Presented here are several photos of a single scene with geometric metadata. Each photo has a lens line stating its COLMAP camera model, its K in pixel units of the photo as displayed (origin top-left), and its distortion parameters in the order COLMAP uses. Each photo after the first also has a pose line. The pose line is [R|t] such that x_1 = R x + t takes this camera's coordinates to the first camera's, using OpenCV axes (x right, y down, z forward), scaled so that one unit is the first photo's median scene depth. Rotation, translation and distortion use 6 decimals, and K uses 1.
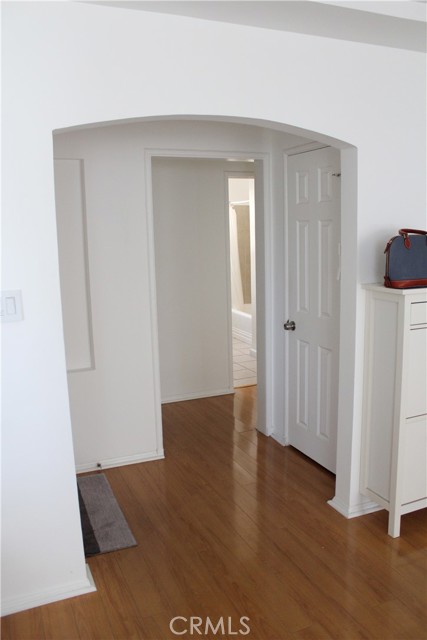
lens RADIAL K [[530.8, 0, 215.3], [0, 530.8, 314.0], [0, 0, 1]] dist [-0.177128, 0.155672]
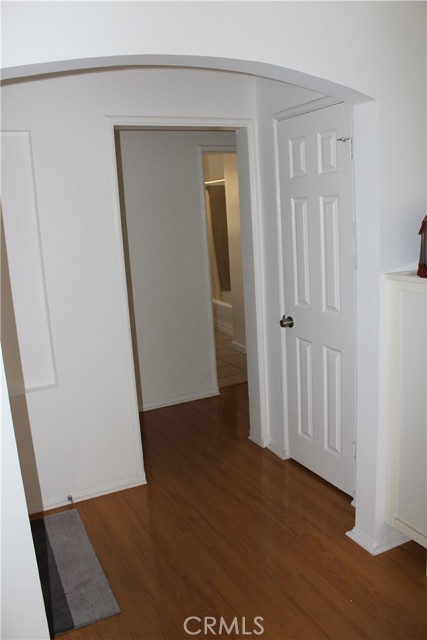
lens RADIAL K [[530.8, 0, 215.3], [0, 530.8, 314.0], [0, 0, 1]] dist [-0.177128, 0.155672]
pose [[0.997485, -0.045574, 0.054278, -0.021549], [0.043892, 0.998531, 0.031779, -0.025481], [-0.055646, -0.029317, 0.998020, 0.173608]]
